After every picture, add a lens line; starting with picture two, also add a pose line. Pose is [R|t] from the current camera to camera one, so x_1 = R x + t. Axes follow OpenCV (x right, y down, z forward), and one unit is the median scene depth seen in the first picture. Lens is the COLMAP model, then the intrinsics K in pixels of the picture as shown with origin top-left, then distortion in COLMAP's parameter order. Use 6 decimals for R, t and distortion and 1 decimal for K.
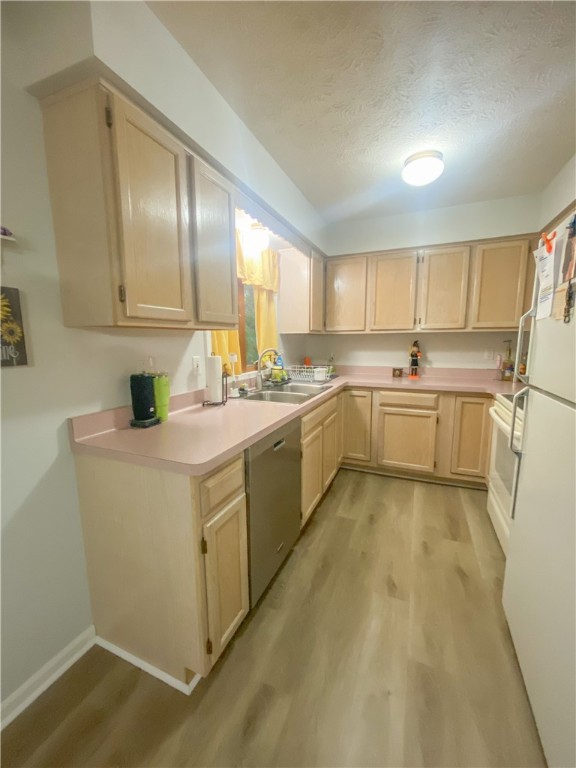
lens RADIAL K [[309.5, 0, 289.6], [0, 309.5, 383.7], [0, 0, 1]] dist [0.000900, 0.000034]
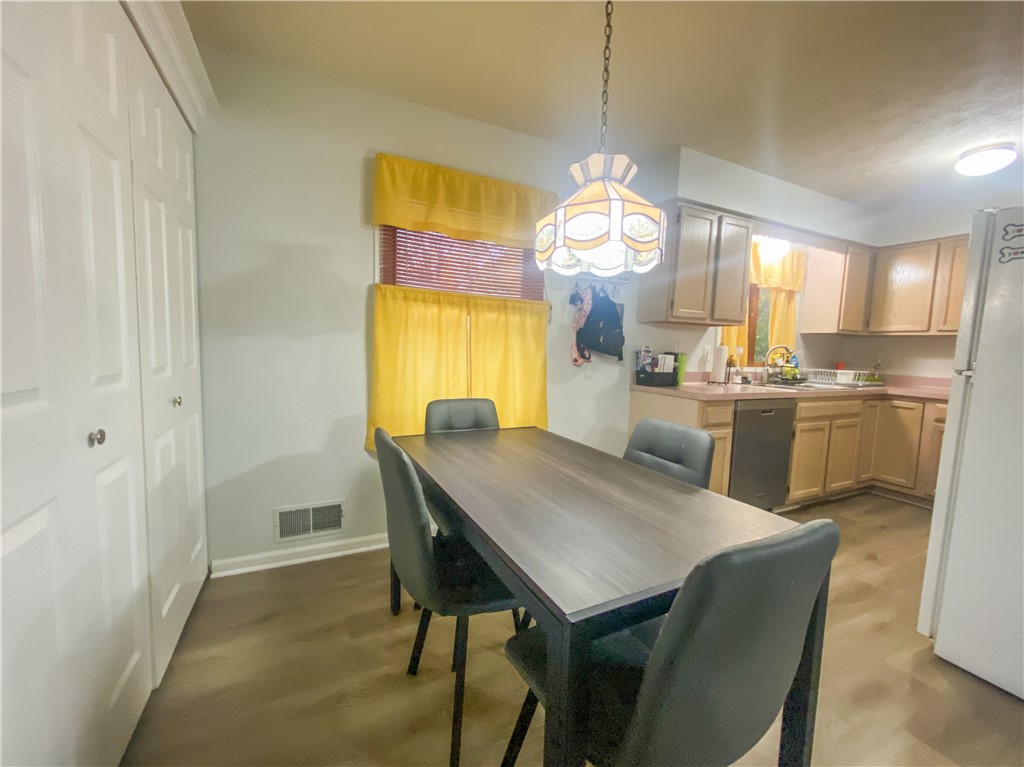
lens RADIAL K [[412.7, 0, 511.0], [0, 412.7, 382.3], [0, 0, 1]] dist [0.000900, 0.000034]
pose [[0.750256, 0.090459, -0.654930, 0.206706], [-0.131021, 0.991292, -0.013174, 0.172121], [0.648035, 0.095693, 0.755575, -0.747857]]
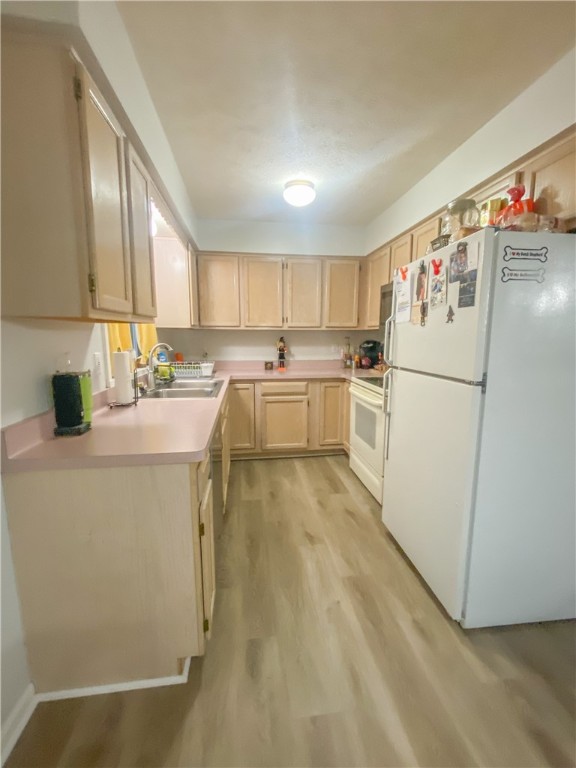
lens RADIAL K [[326.6, 0, 289.7], [0, 326.6, 383.8], [0, 0, 1]] dist [0.005123, -0.000627]
pose [[0.861488, -0.067682, 0.503247, -0.266039], [0.064472, 0.997636, 0.023806, 0.010379], [-0.503668, 0.011936, 0.863815, -0.062478]]
